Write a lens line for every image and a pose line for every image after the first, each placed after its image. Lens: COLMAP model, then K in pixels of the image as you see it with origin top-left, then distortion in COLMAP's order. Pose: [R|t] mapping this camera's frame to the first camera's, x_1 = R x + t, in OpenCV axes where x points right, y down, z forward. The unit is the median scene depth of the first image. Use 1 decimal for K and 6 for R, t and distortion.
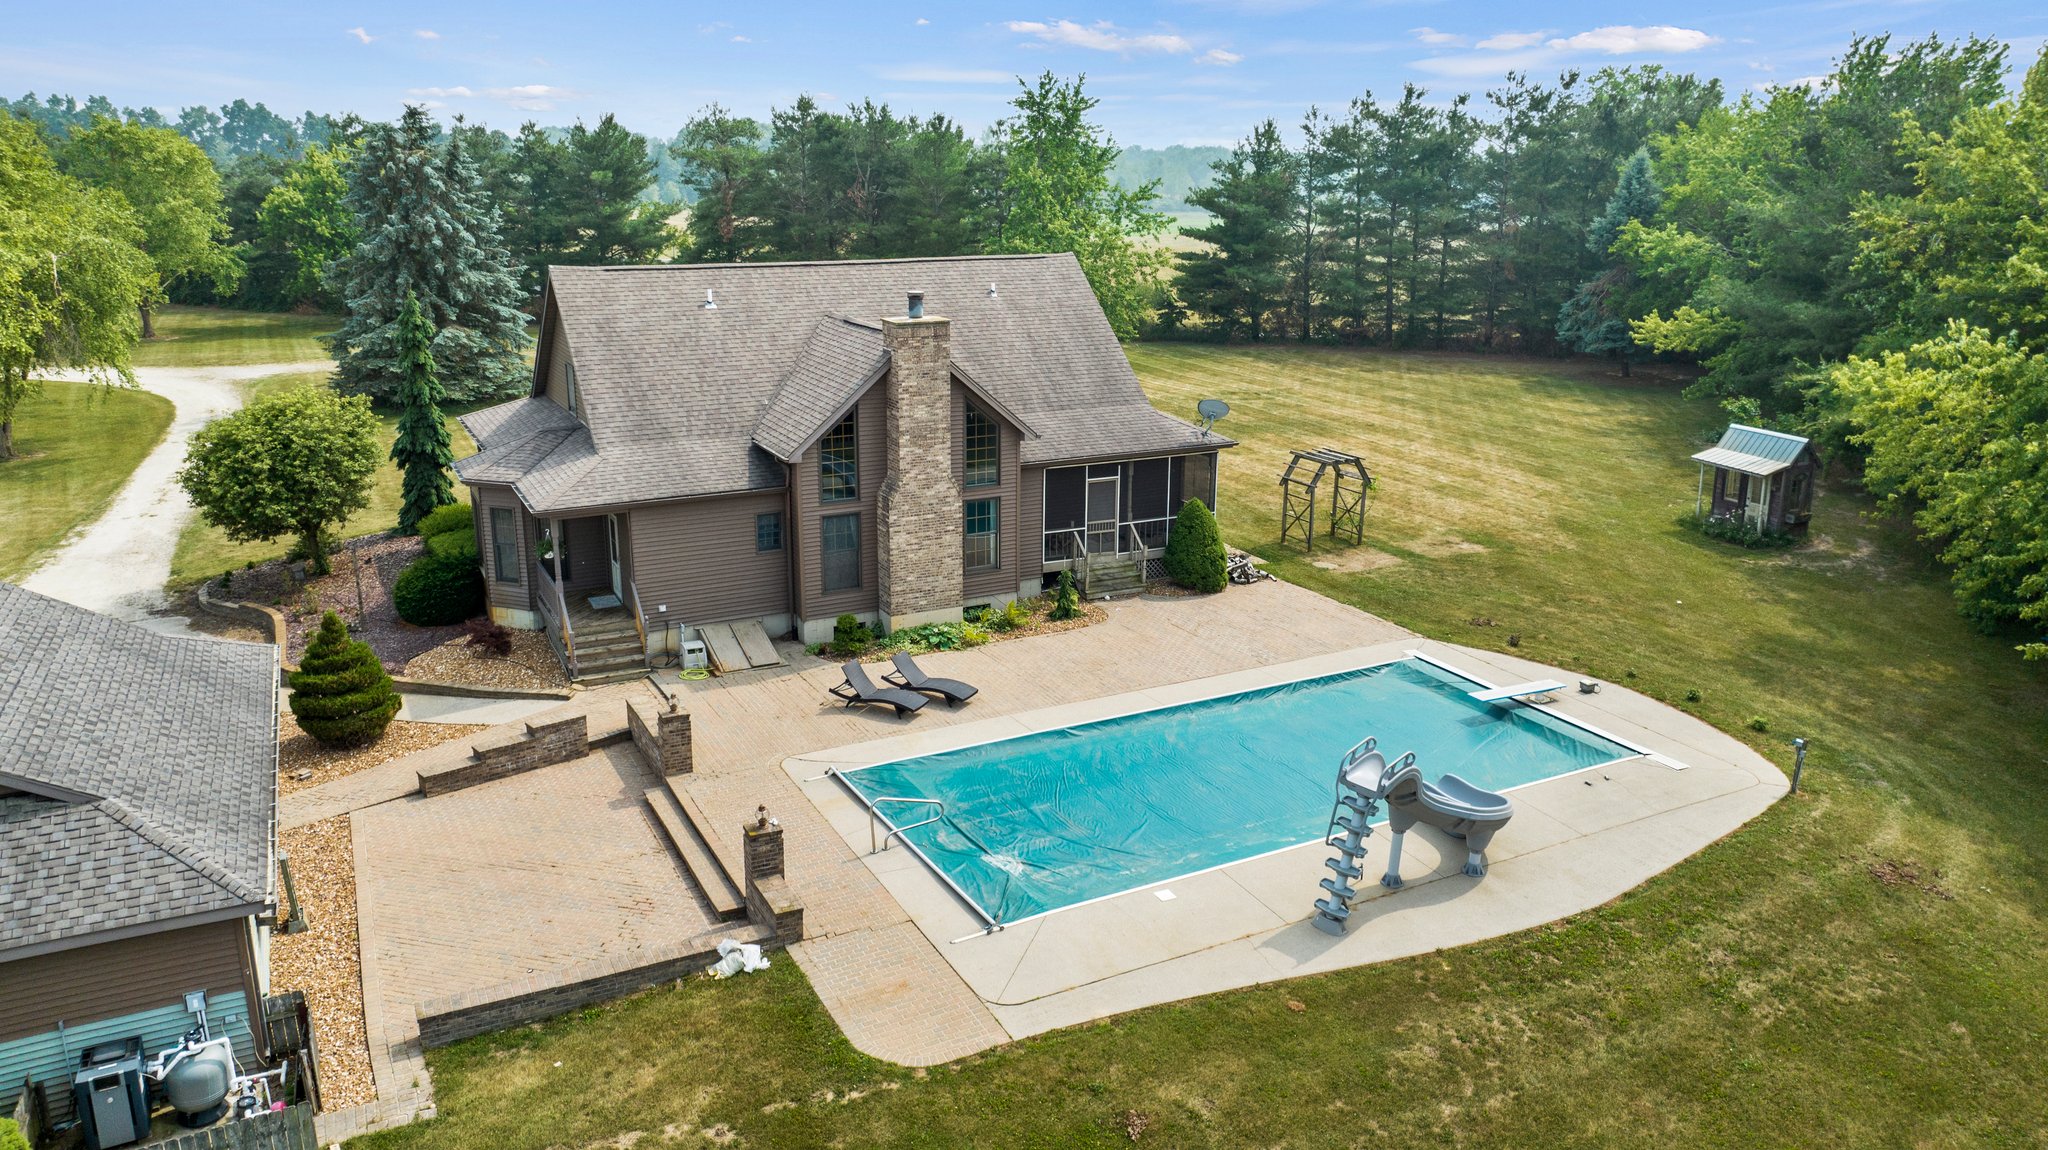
lens RADIAL K [[1444.5, 0, 1029.3], [0, 1444.5, 551.2], [0, 0, 1]] dist [-0.016686, -0.007405]
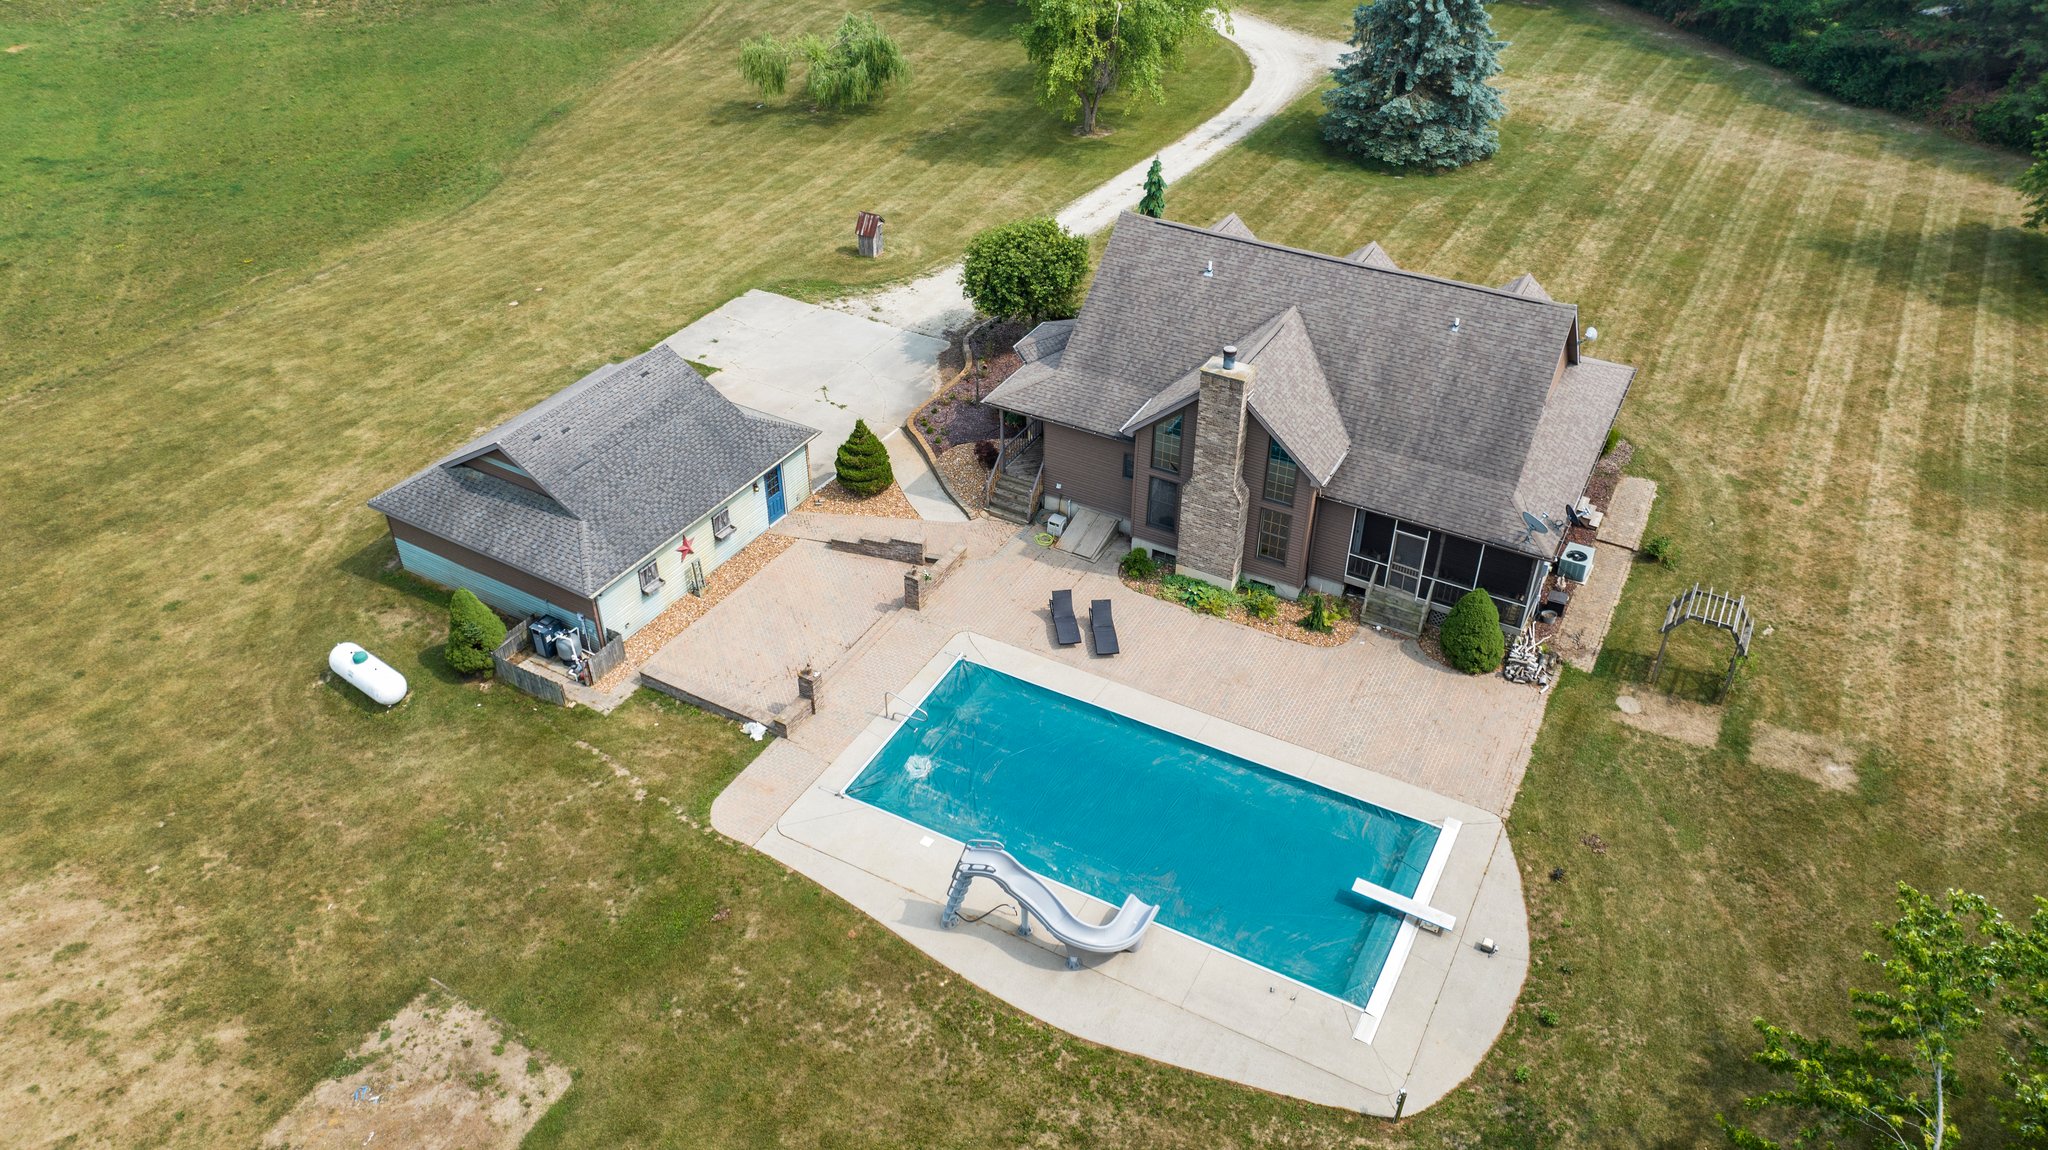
lens RADIAL K [[1443.3, 0, 1027.8], [0, 1443.3, 552.7], [0, 0, 1]] dist [-0.027516, 0.022790]
pose [[0.550766, 0.477158, -0.684819, 0.732371], [-0.219487, 0.874398, 0.432728, -0.507312], [0.805284, -0.088024, 0.586318, 0.116375]]
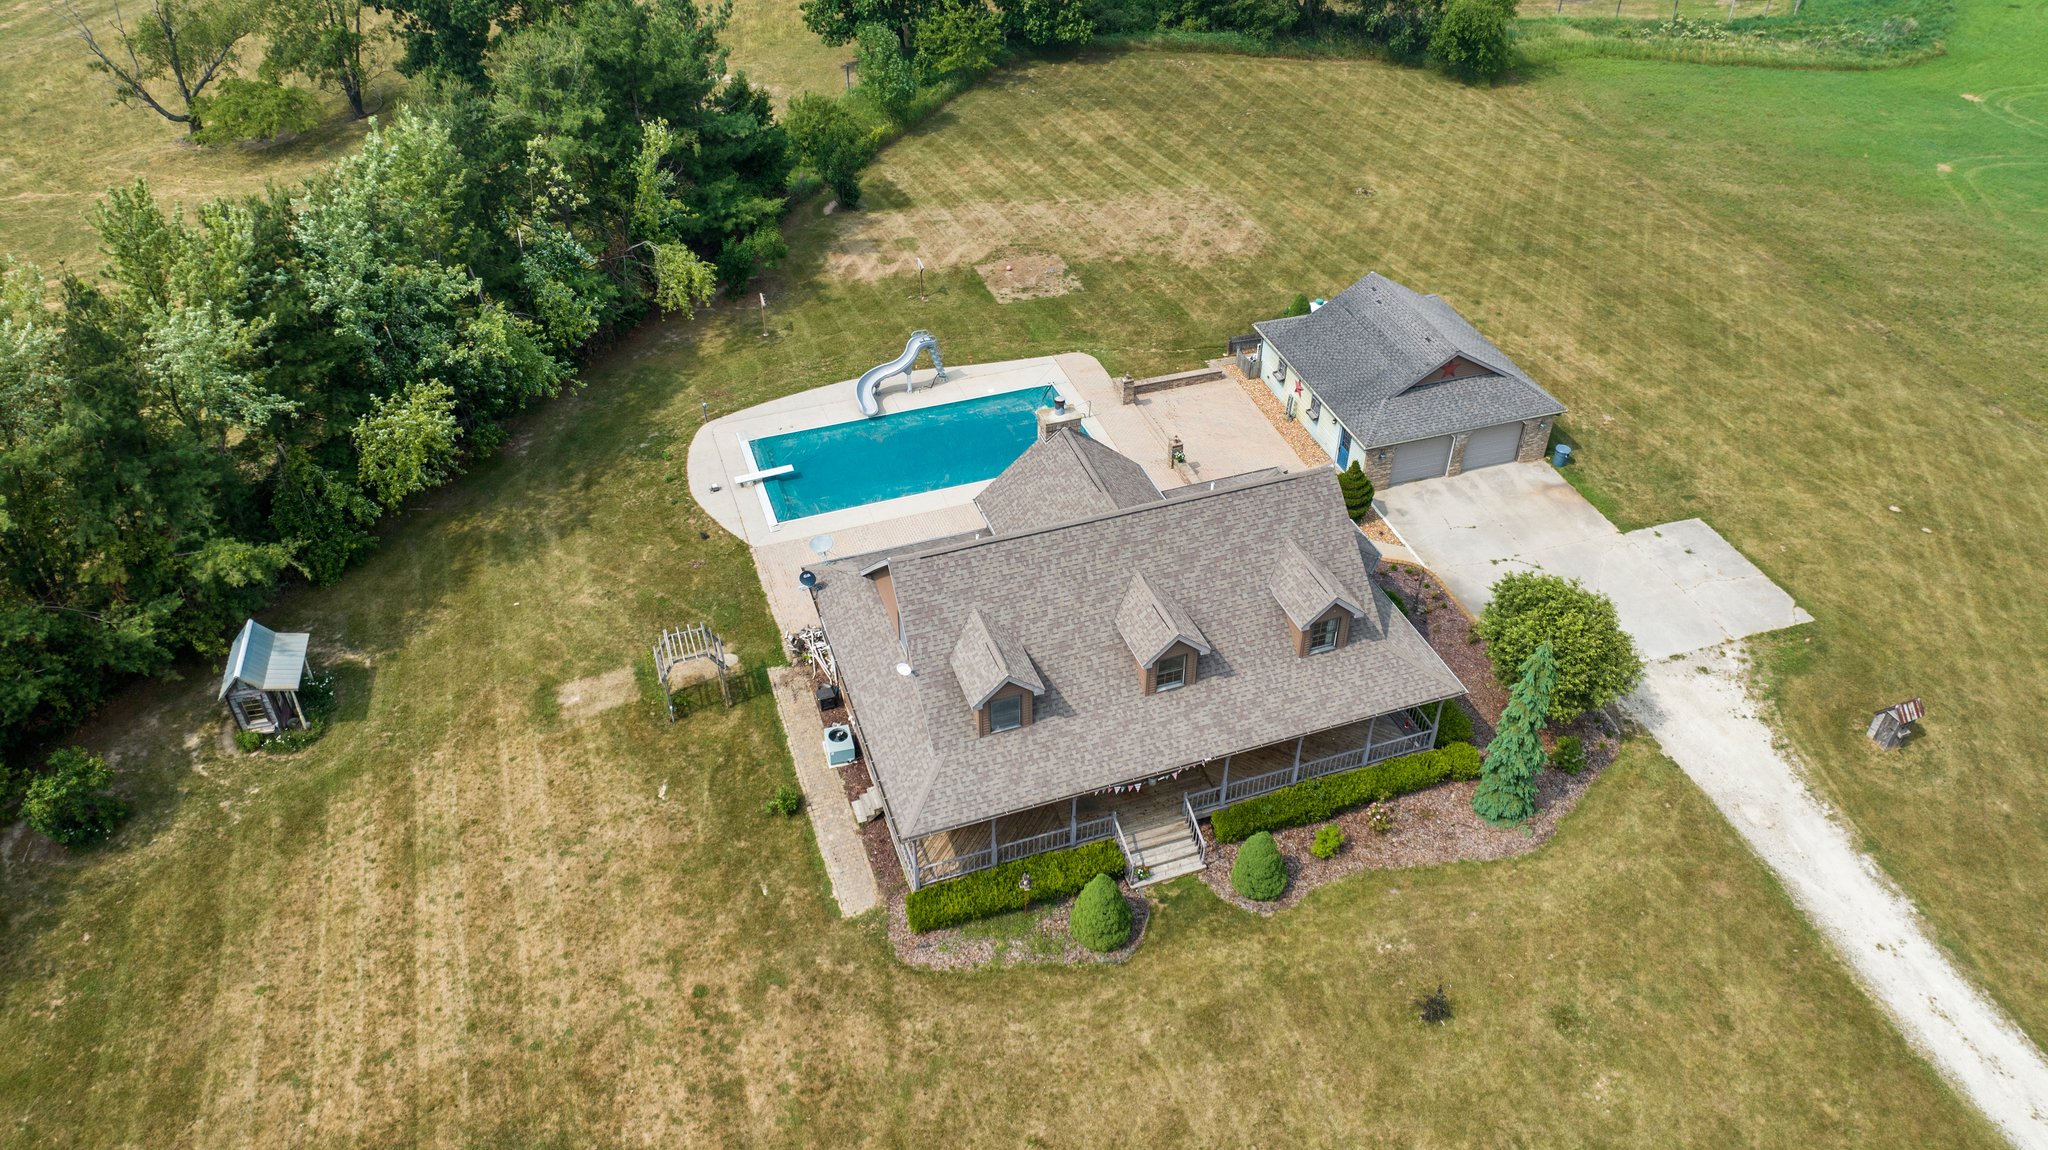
lens RADIAL K [[1444.5, 0, 1029.3], [0, 1444.5, 551.2], [0, 0, 1]] dist [-0.016686, -0.007405]
pose [[-0.989156, -0.097416, 0.109913, -0.223269], [0.030261, 0.597135, 0.801570, -1.271200], [-0.143718, 0.796204, -0.587711, 1.970971]]
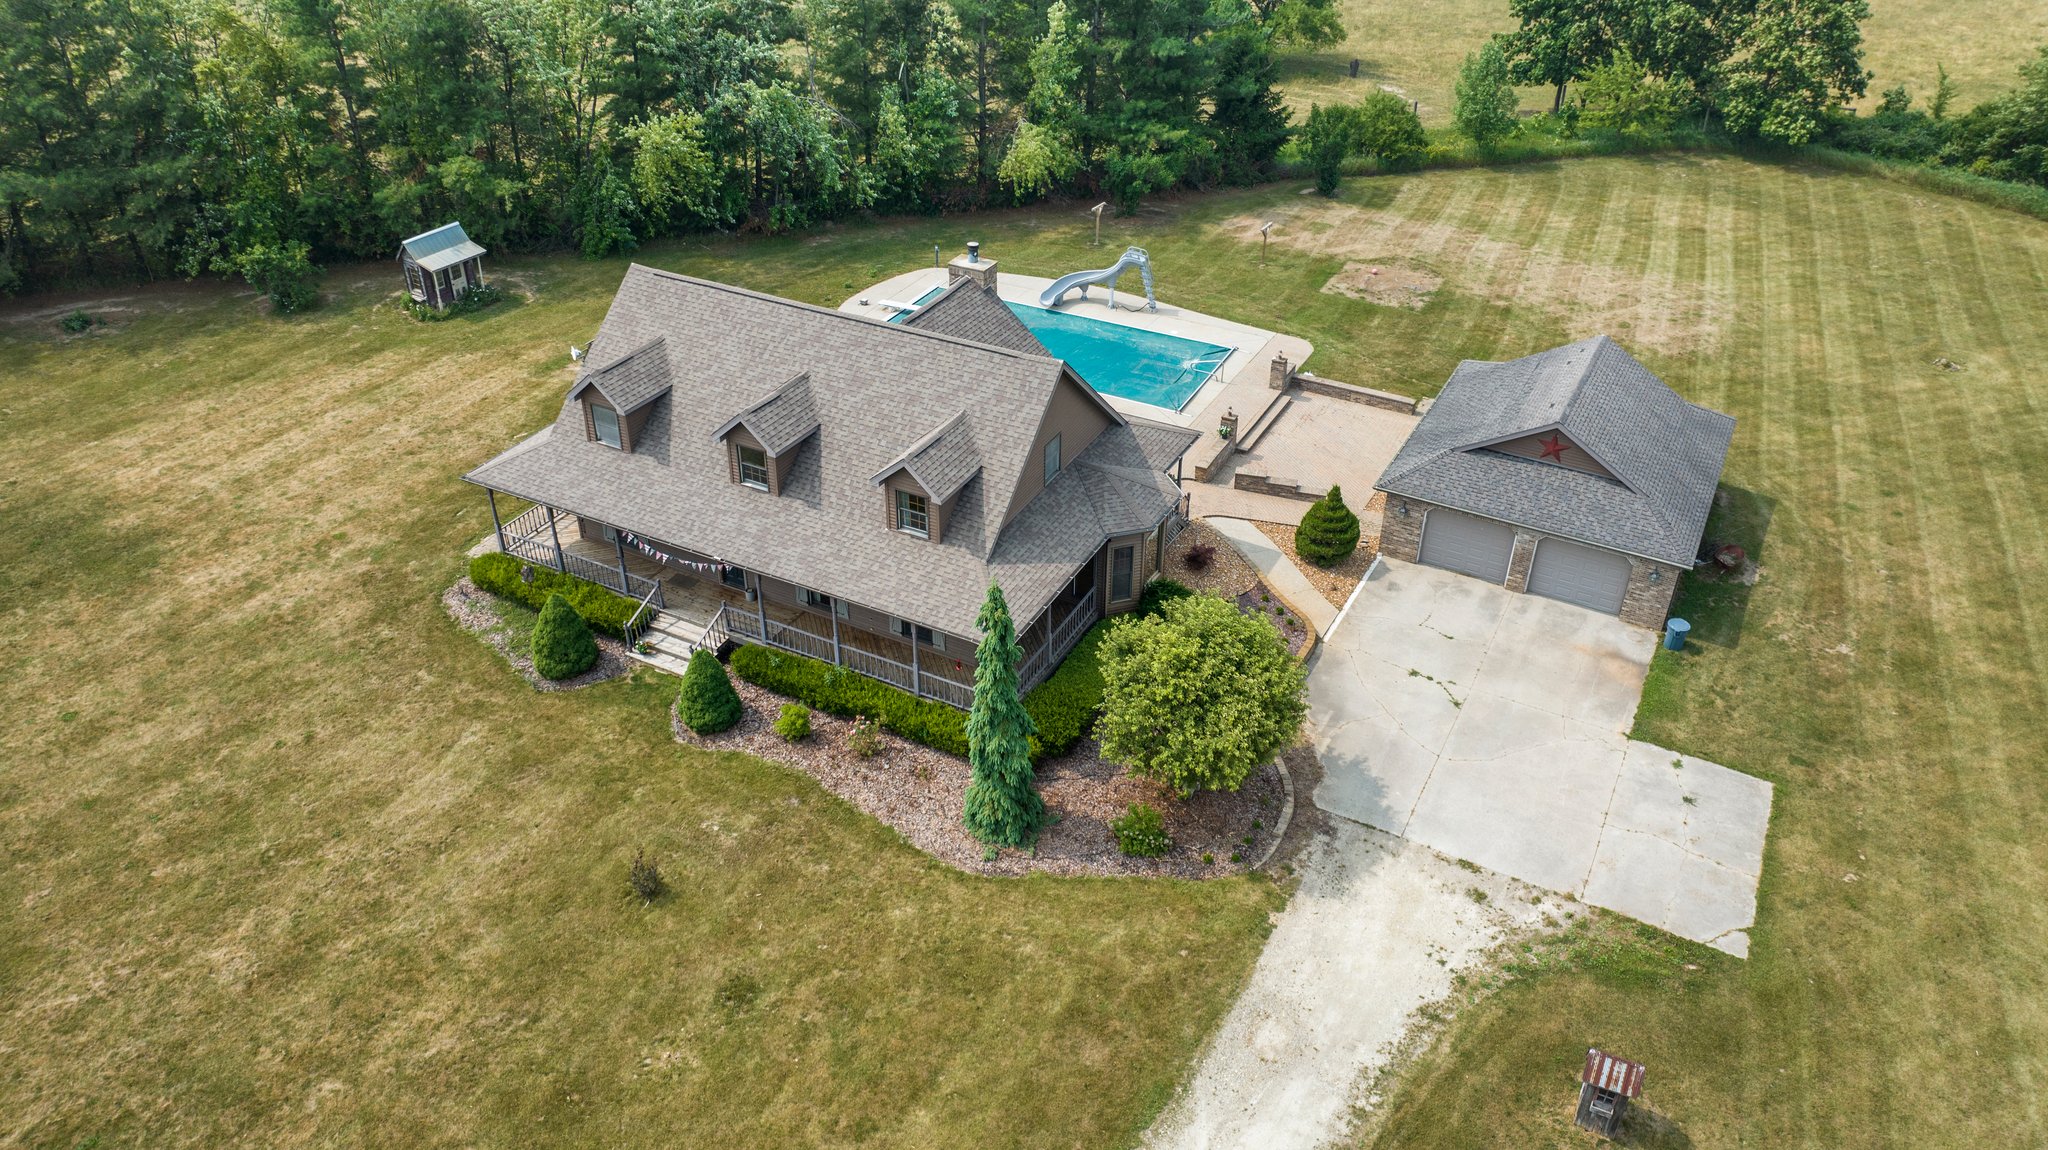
lens RADIAL K [[1443.3, 0, 1027.8], [0, 1443.3, 552.7], [0, 0, 1]] dist [-0.027516, 0.022790]
pose [[-0.568376, -0.453322, 0.686621, -1.186103], [0.208144, 0.728155, 0.653043, -0.847929], [-0.796005, 0.514090, -0.319510, 1.518823]]
